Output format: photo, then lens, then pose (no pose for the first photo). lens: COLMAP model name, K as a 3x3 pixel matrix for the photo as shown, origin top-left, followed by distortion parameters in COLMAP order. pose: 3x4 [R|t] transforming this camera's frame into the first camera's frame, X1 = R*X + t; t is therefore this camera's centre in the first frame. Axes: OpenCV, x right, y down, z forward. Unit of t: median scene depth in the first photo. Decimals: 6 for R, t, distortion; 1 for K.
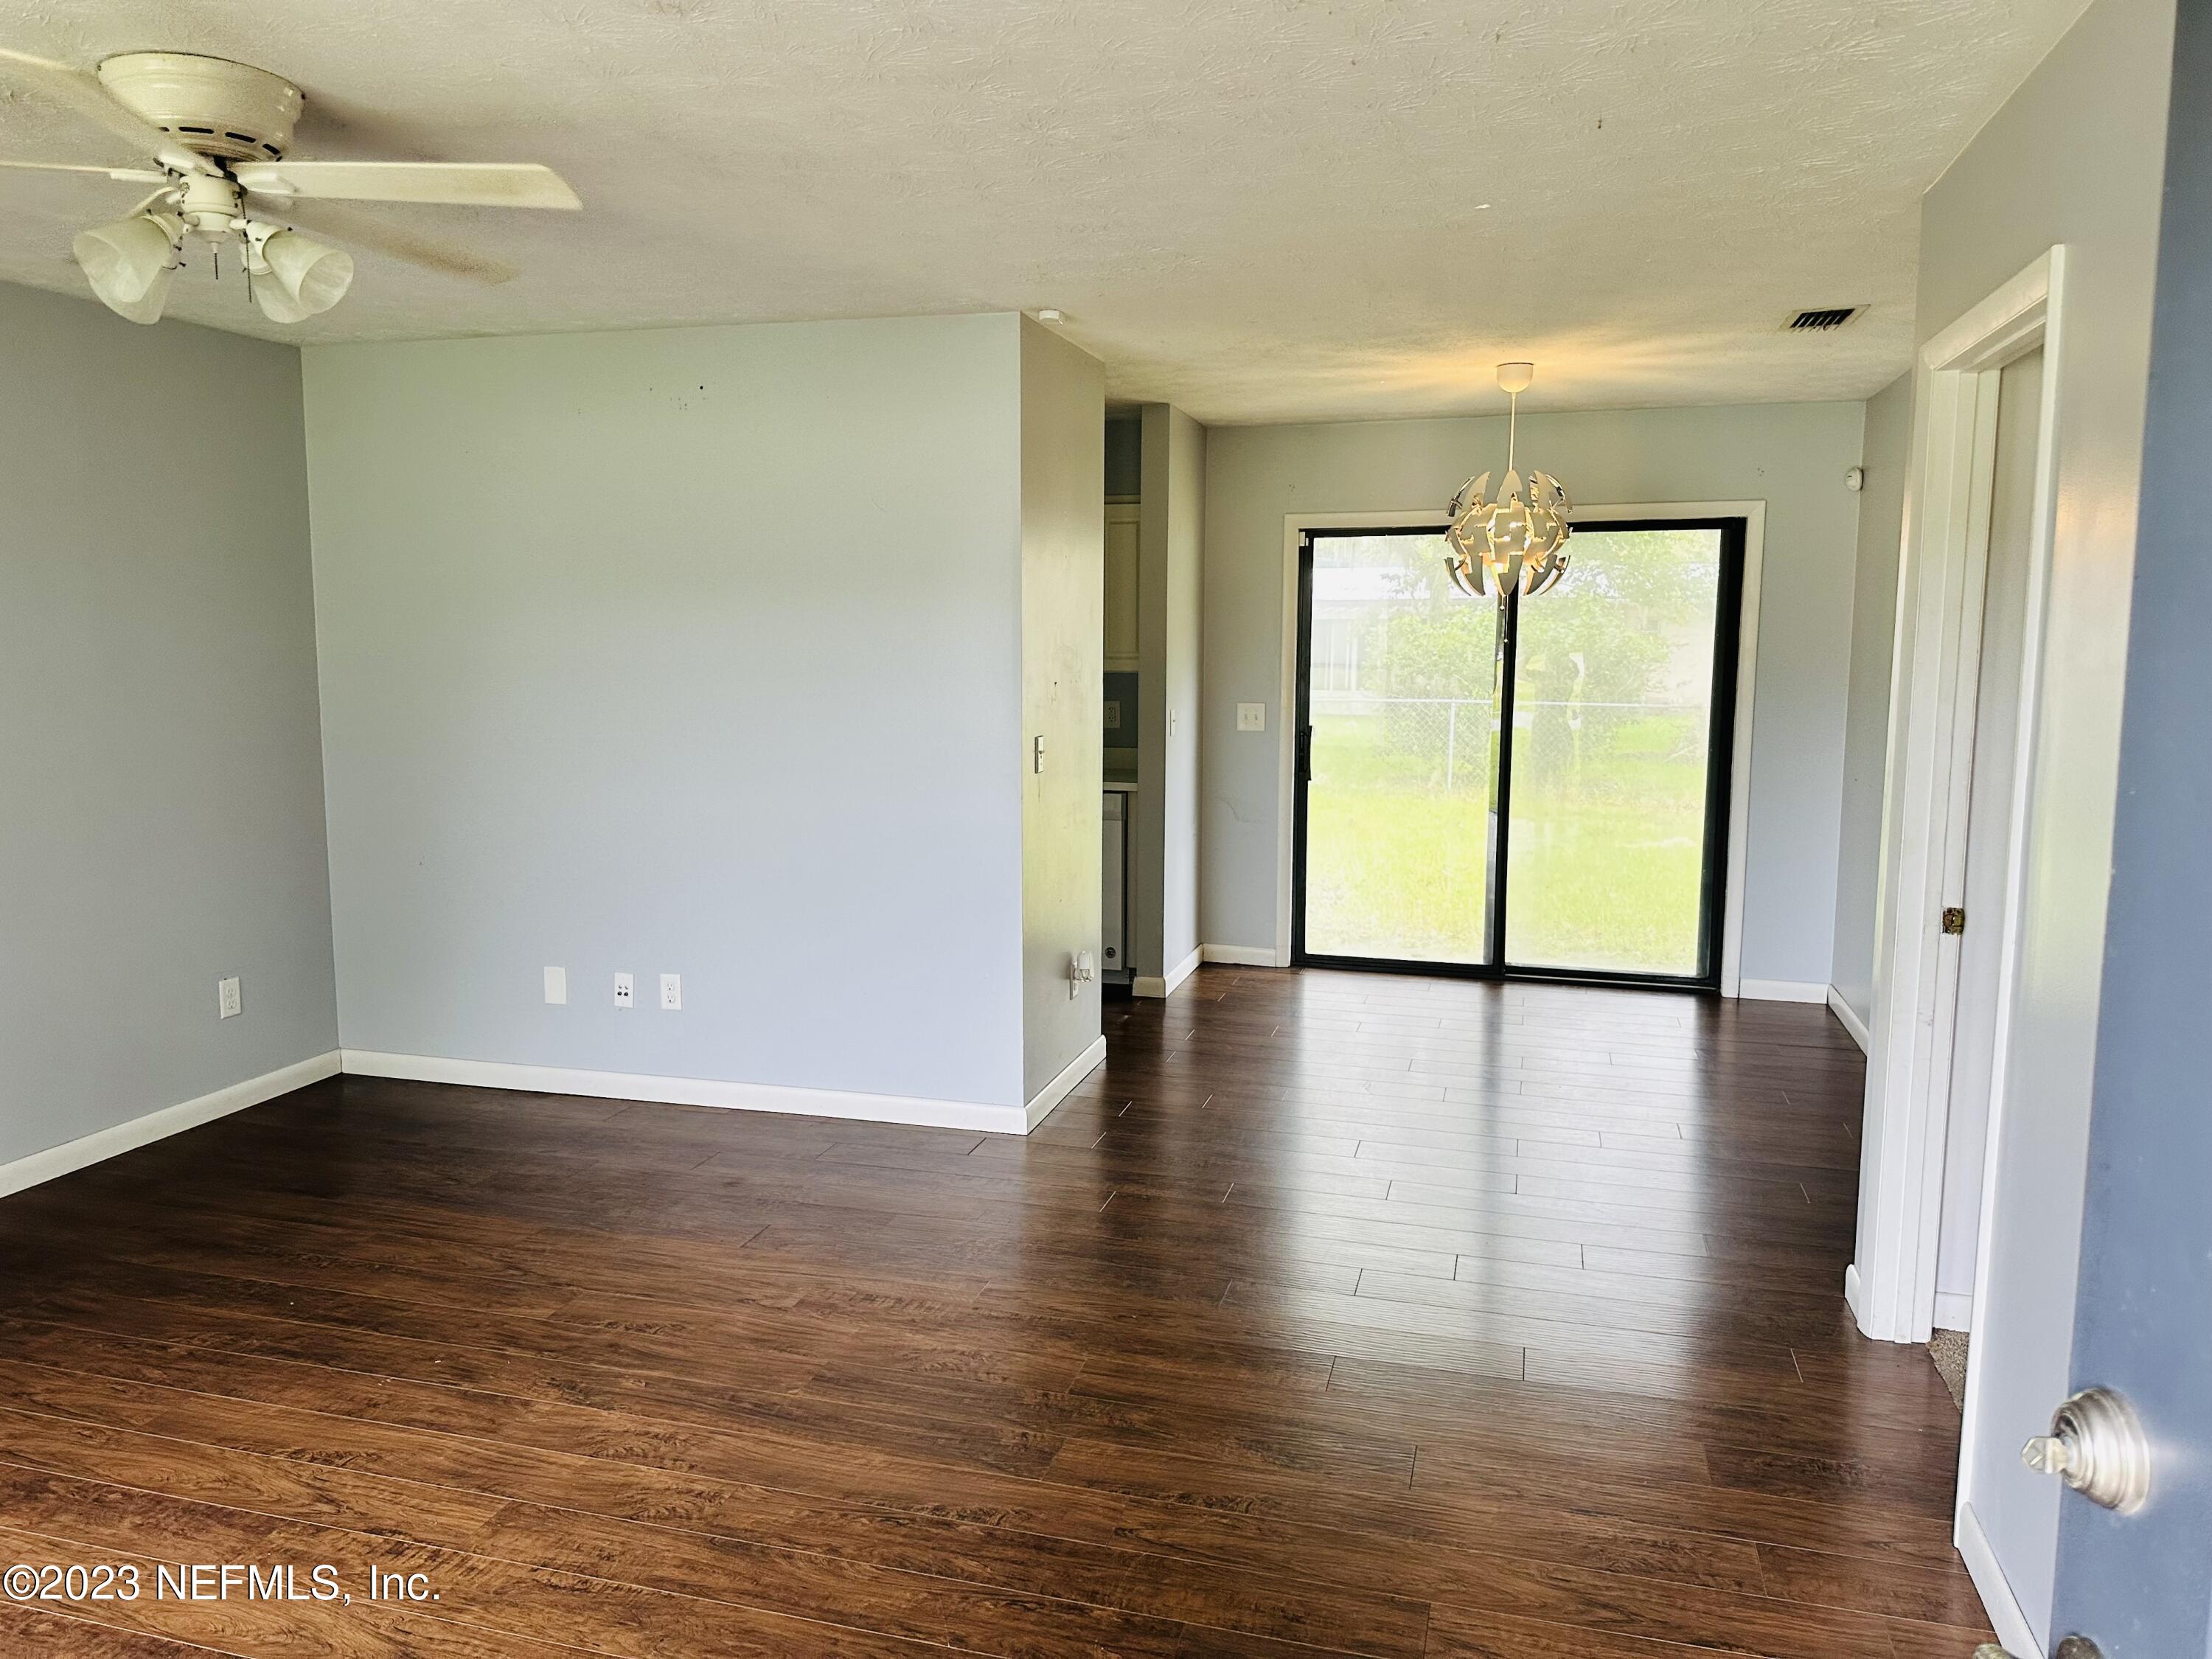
lens RADIAL K [[1577.6, 0, 1106.0], [0, 1577.6, 829.5], [0, 0, 1]] dist [0.155294, -0.265958]
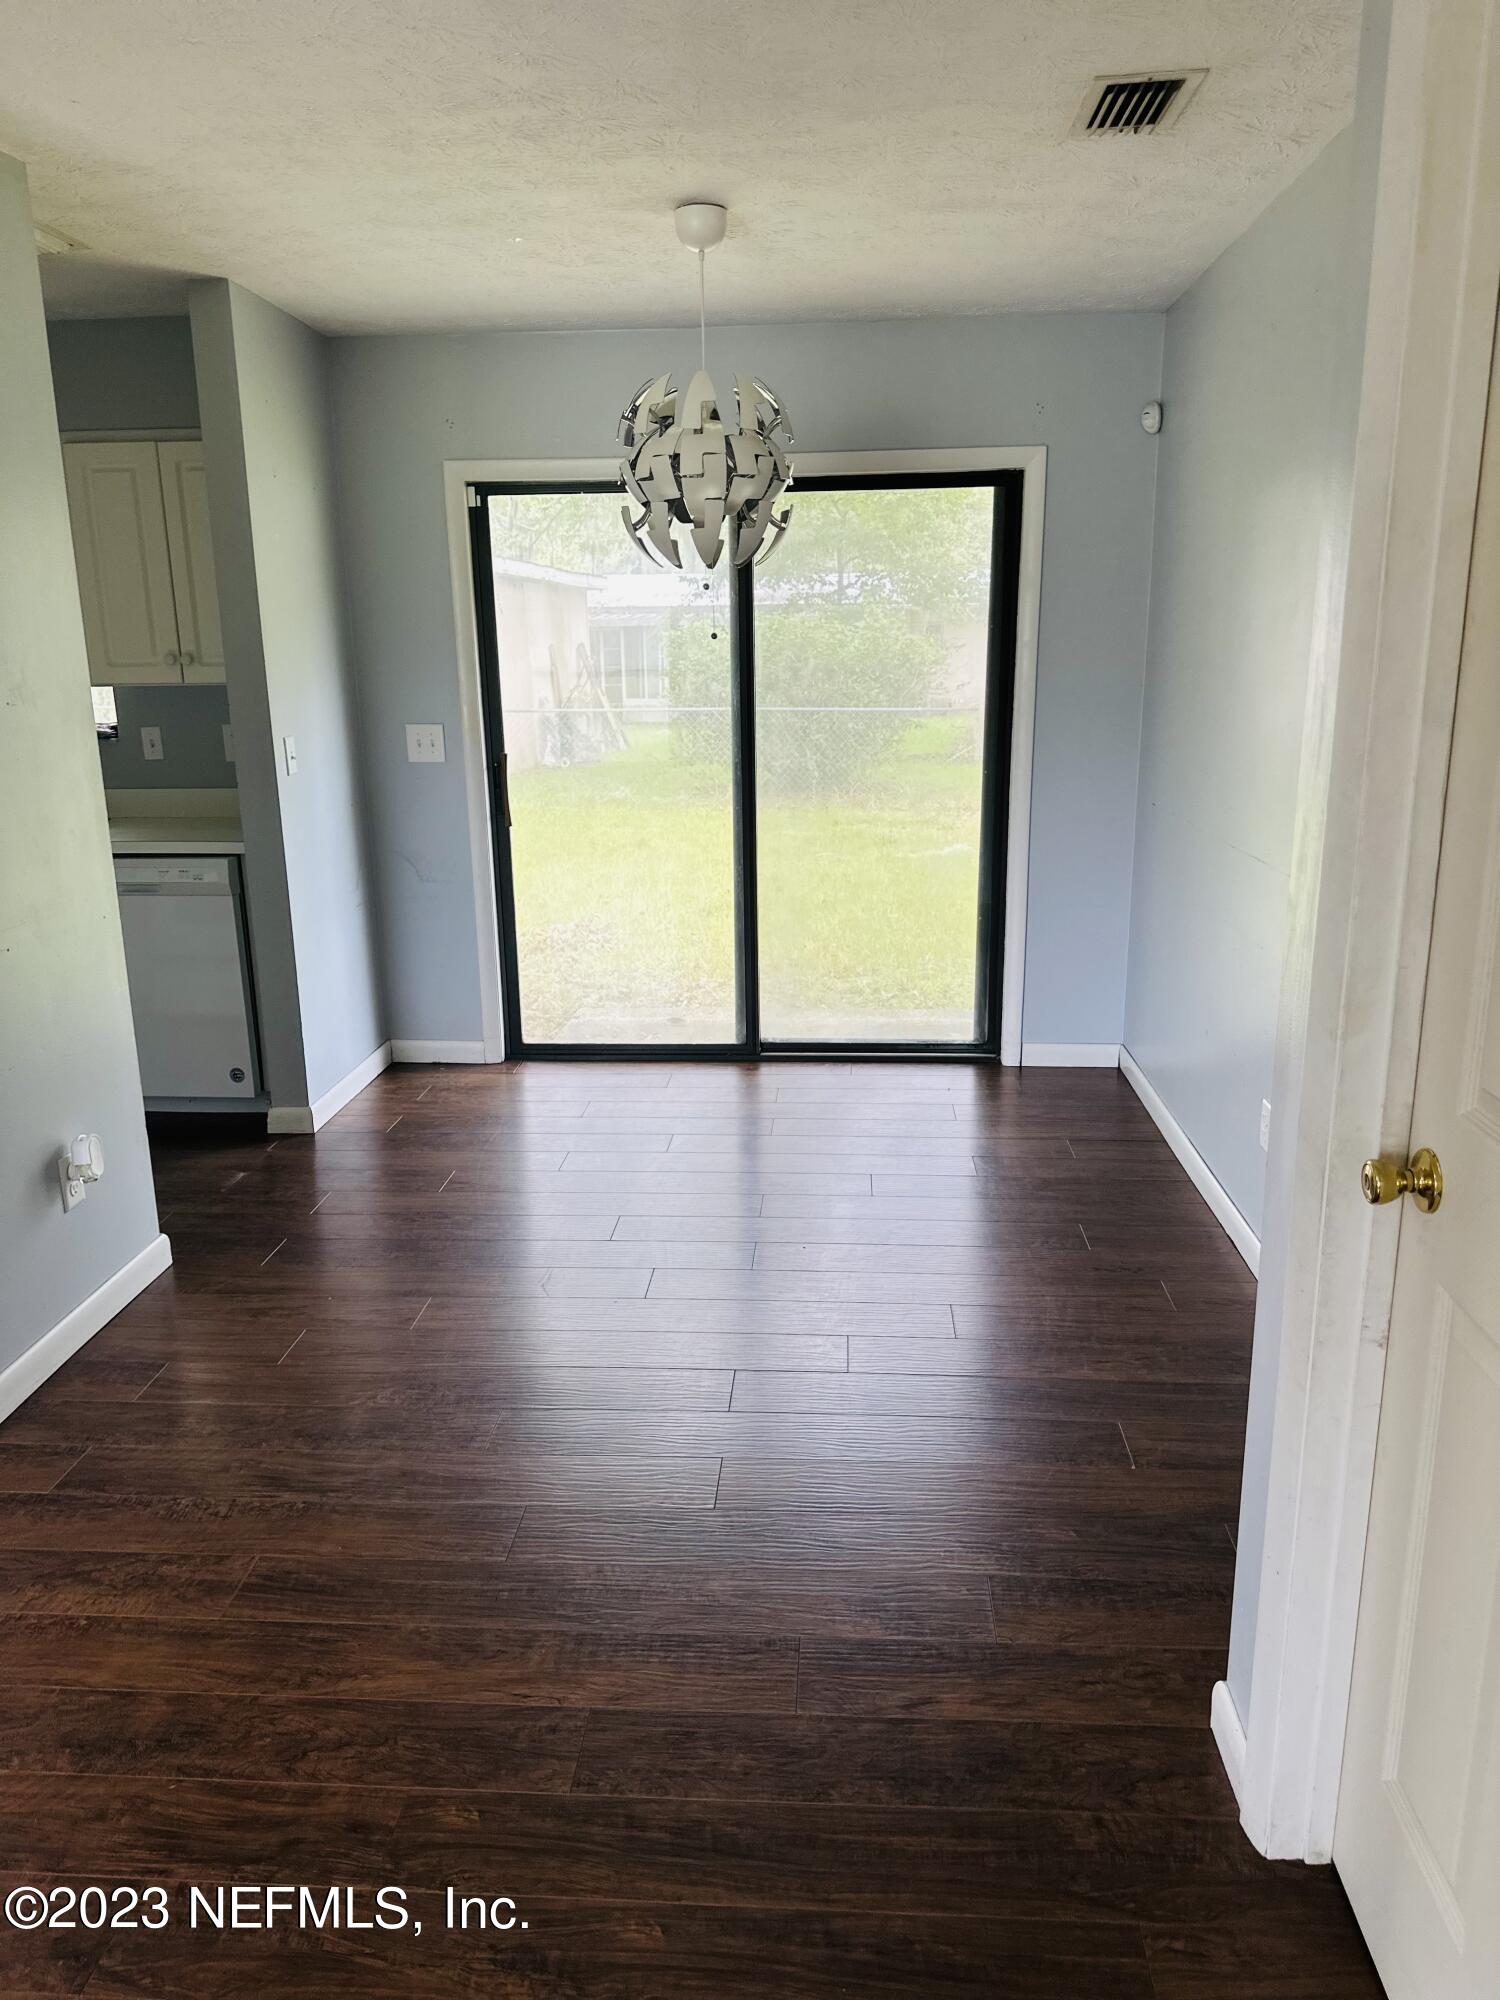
lens RADIAL K [[1486.3, 0, 766.2], [0, 1486.3, 1044.3], [0, 0, 1]] dist [0.222078, -0.426668]
pose [[0.976111, -0.070152, 0.205637, 0.092511], [0.041136, 0.988993, 0.142128, -0.024677], [-0.213344, -0.130274, 0.968253, 0.243214]]
